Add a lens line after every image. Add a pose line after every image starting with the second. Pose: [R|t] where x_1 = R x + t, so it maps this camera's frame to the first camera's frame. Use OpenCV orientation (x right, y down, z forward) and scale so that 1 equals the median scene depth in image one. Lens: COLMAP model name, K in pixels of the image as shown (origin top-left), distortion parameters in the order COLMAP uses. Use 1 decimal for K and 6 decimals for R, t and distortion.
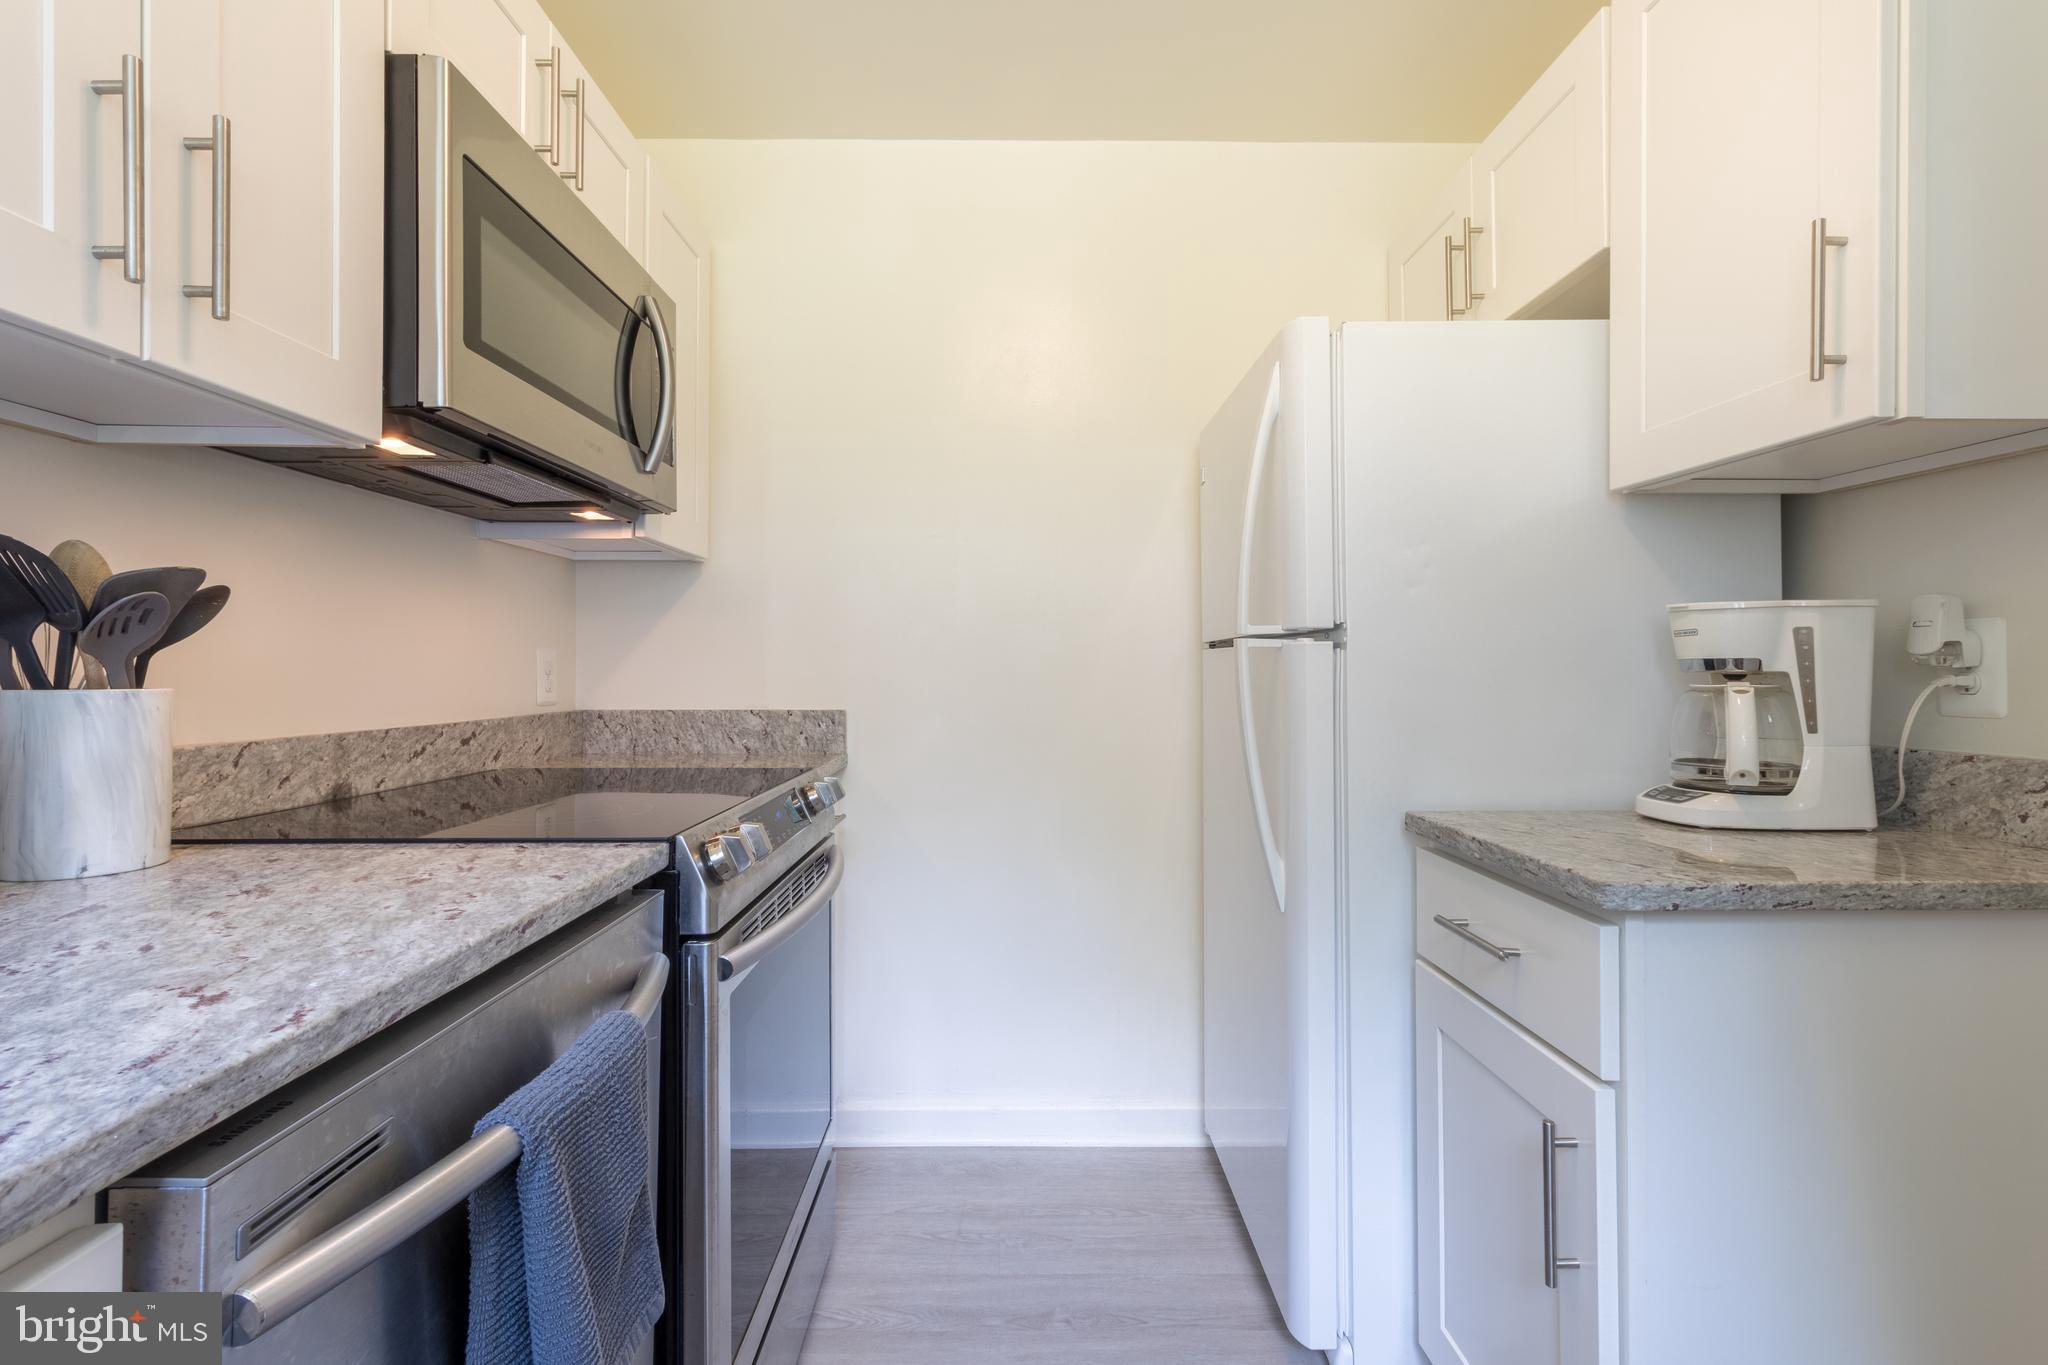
lens RADIAL K [[945.9, 0, 1009.4], [0, 945.9, 671.3], [0, 0, 1]] dist [0.005713, -0.000729]
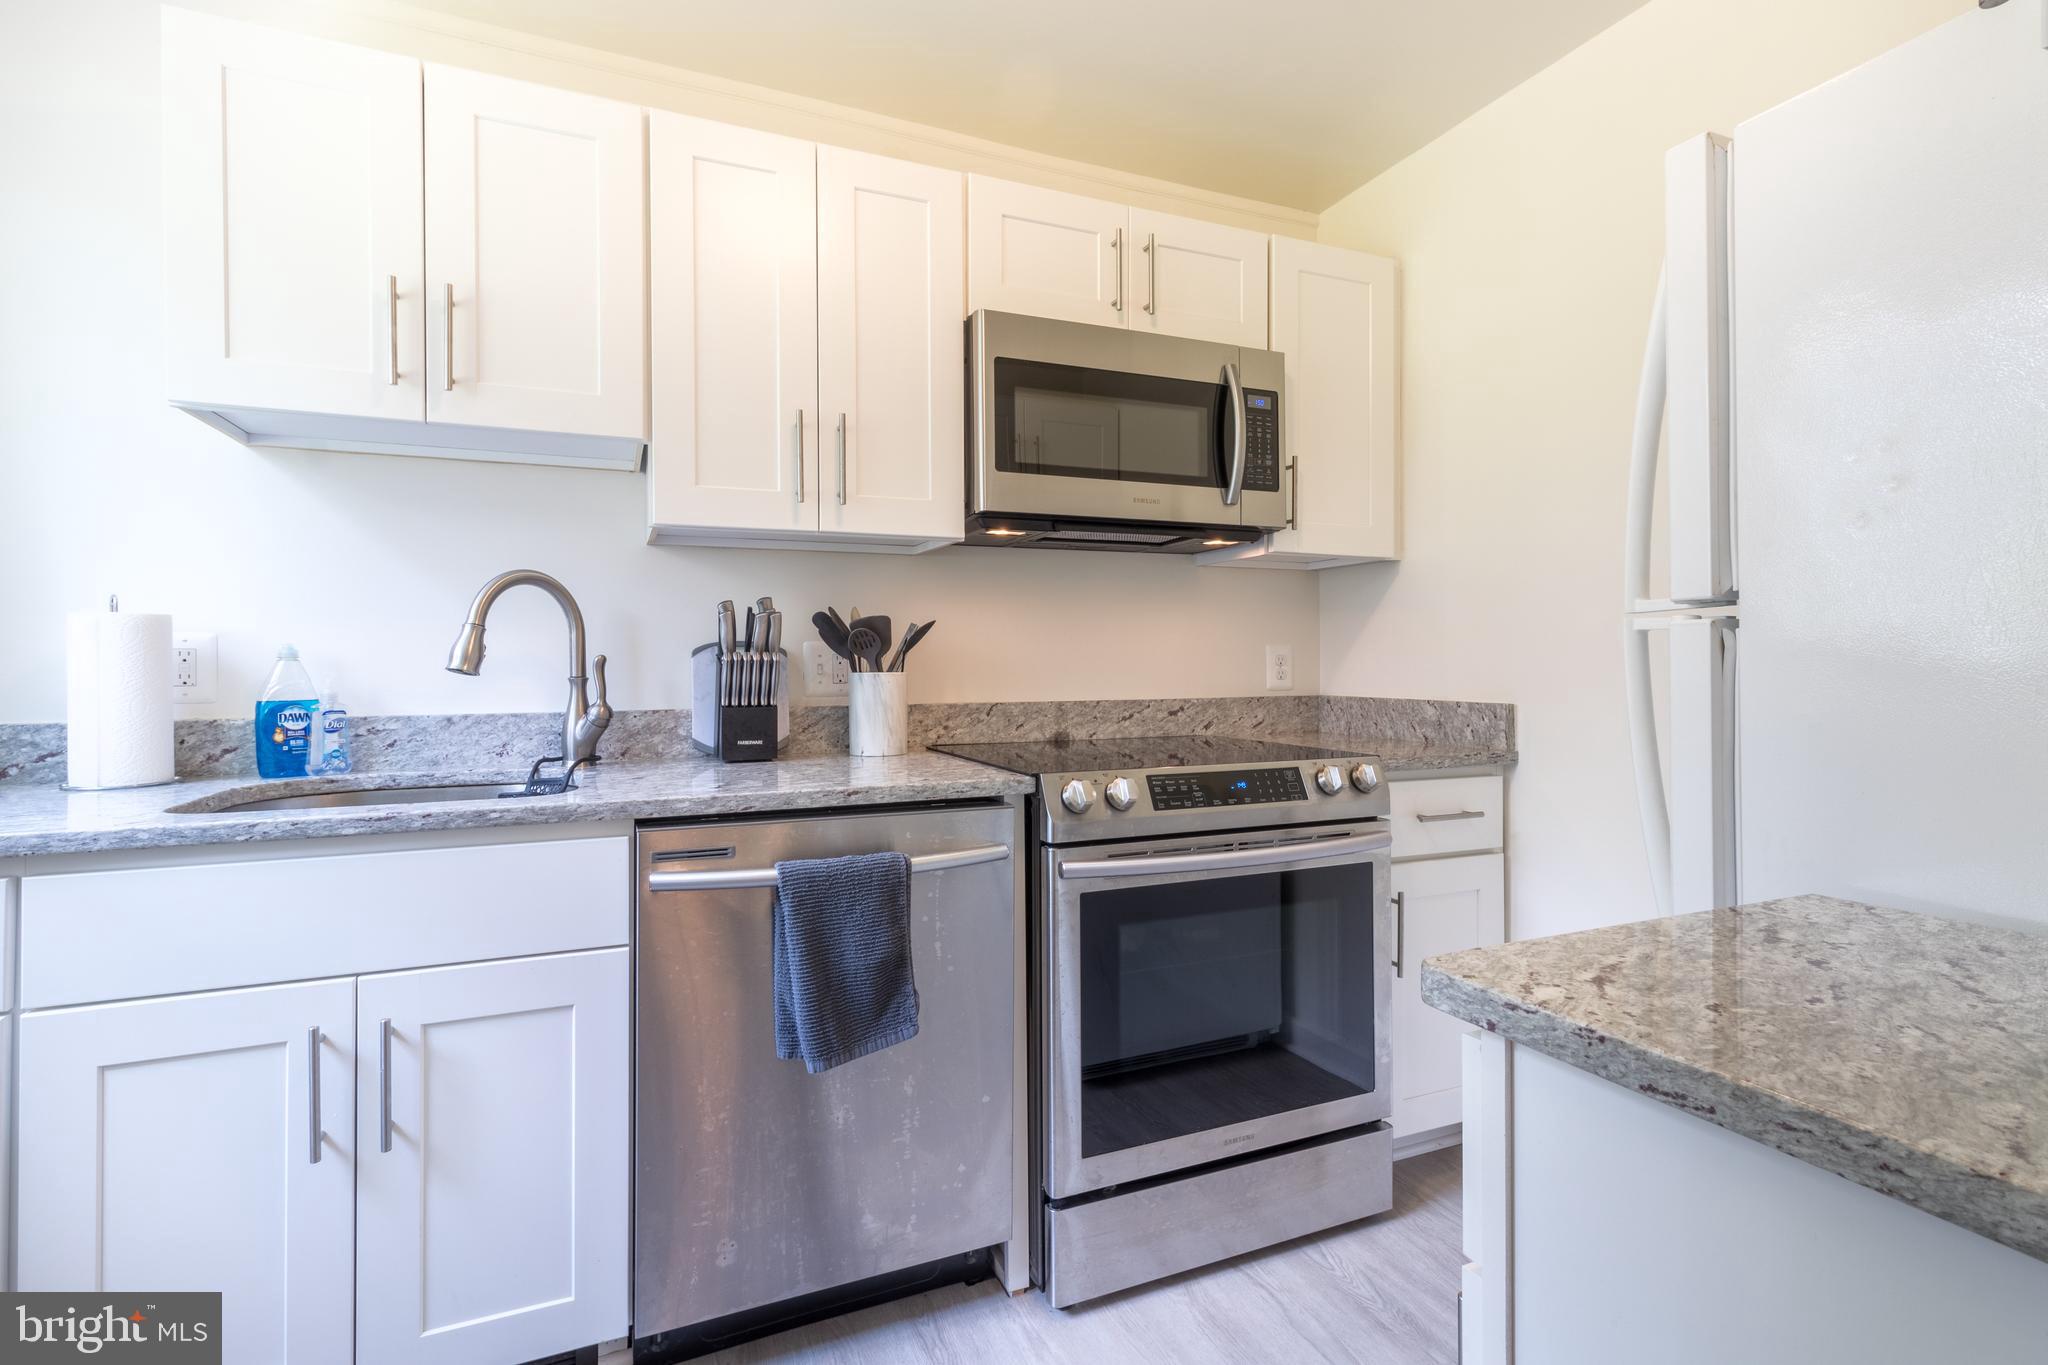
lens RADIAL K [[945.9, 0, 1018.0], [0, 945.9, 671.7], [0, 0, 1]] dist [0.005713, -0.000729]
pose [[0.392029, 0.008394, -0.919915, 0.684431], [0.003171, 0.999940, 0.010476, -0.002901], [0.919947, -0.007024, 0.391979, 0.258316]]
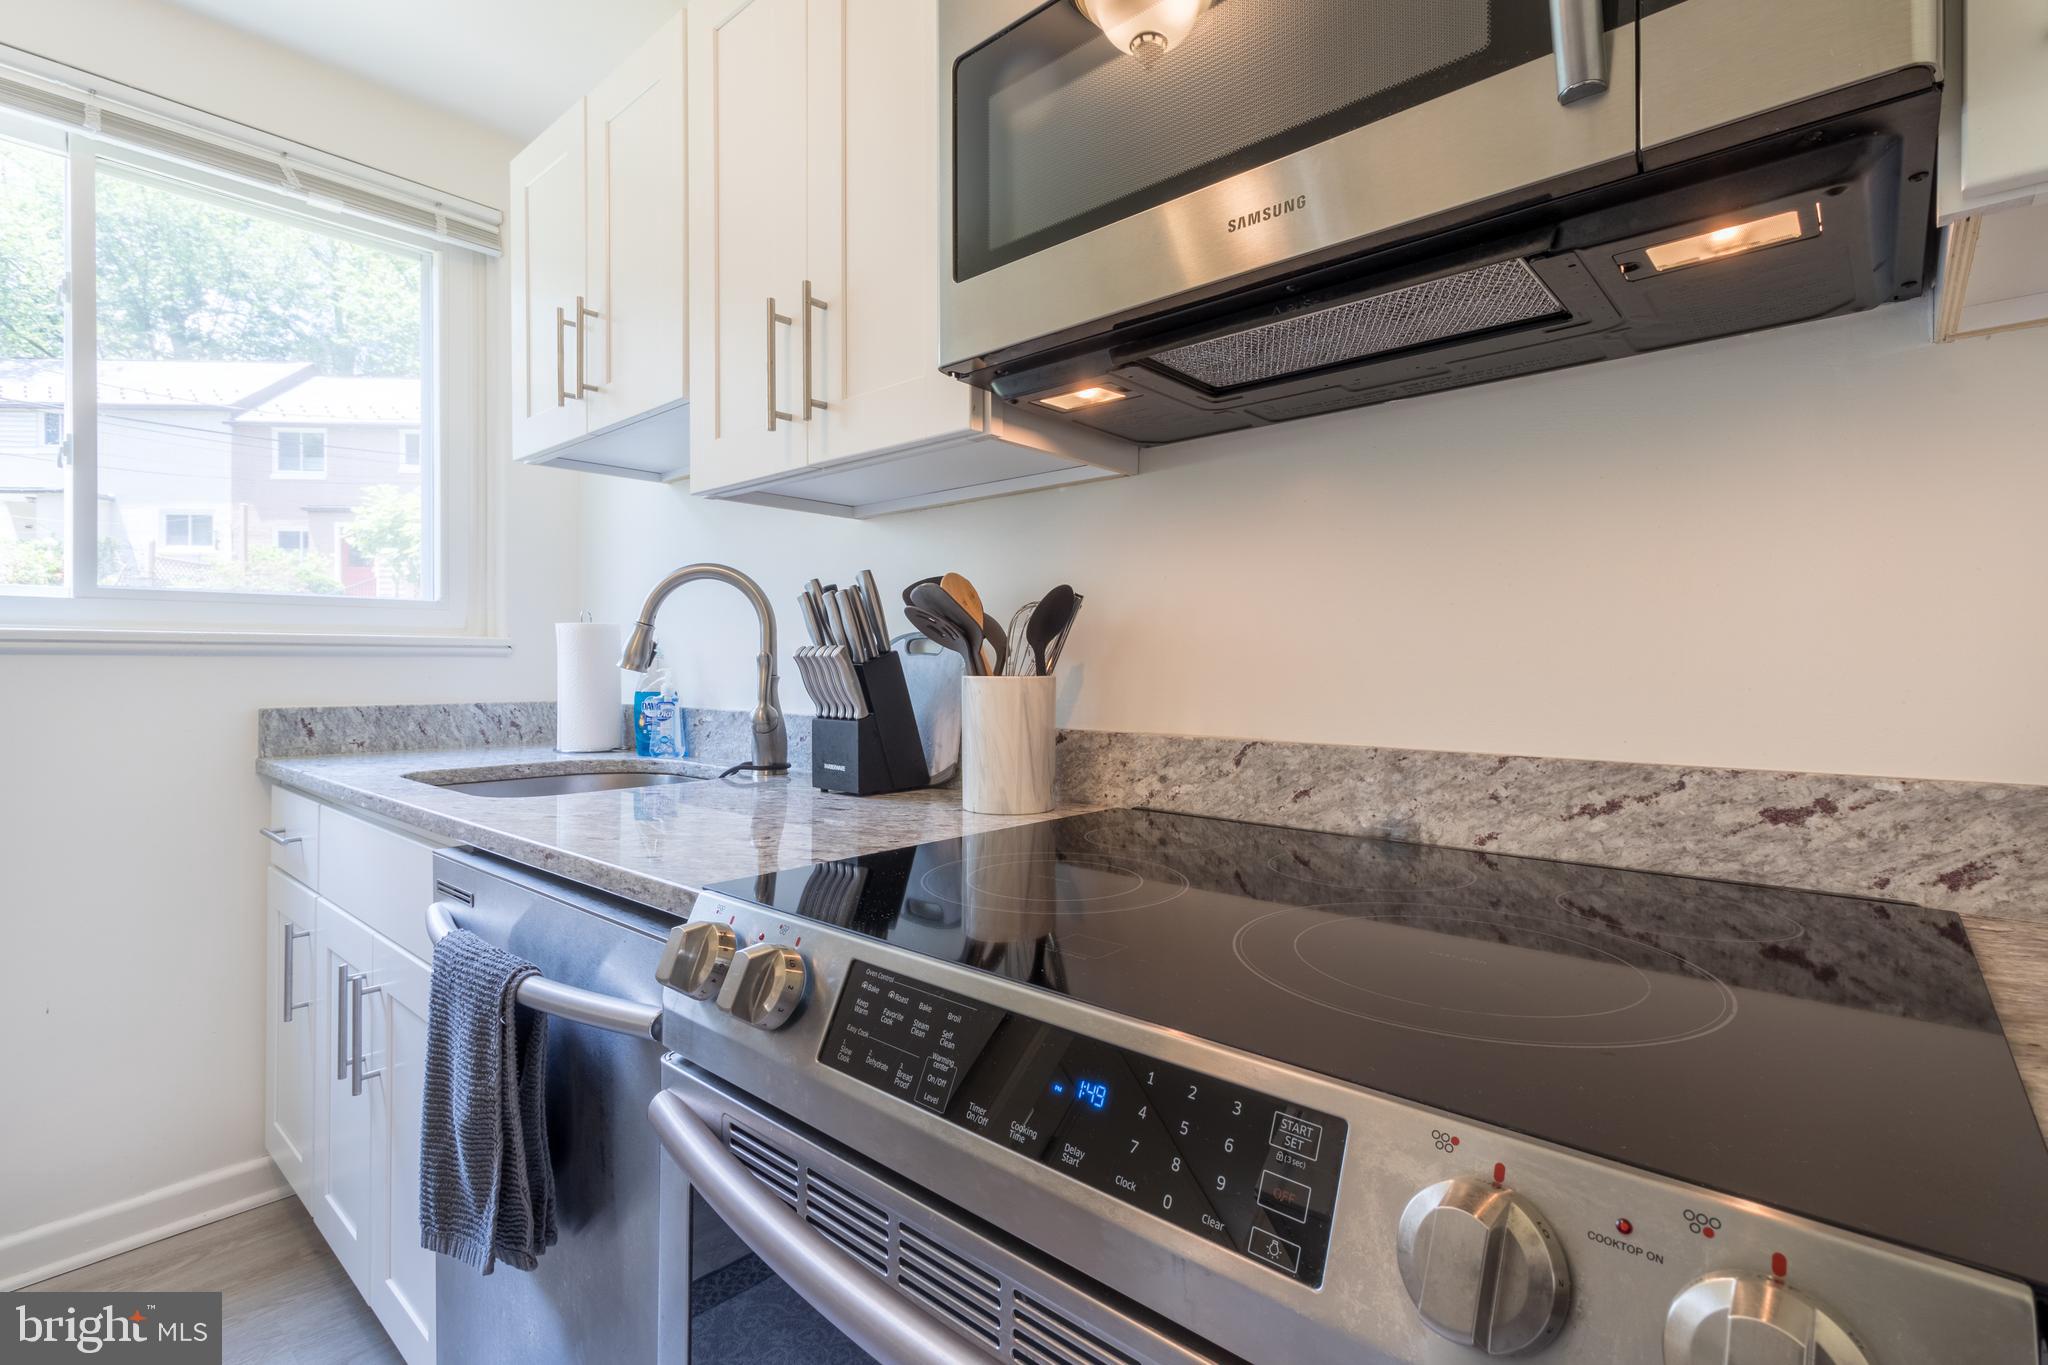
lens RADIAL K [[945.9, 0, 1024.3], [0, 945.9, 668.7], [0, 0, 1]] dist [0.005713, -0.000729]
pose [[-0.664512, 0.000983, -0.747277, 0.013790], [-0.001329, 0.999996, 0.002497, 0.002796], [0.747277, 0.002652, -0.664508, 1.121522]]
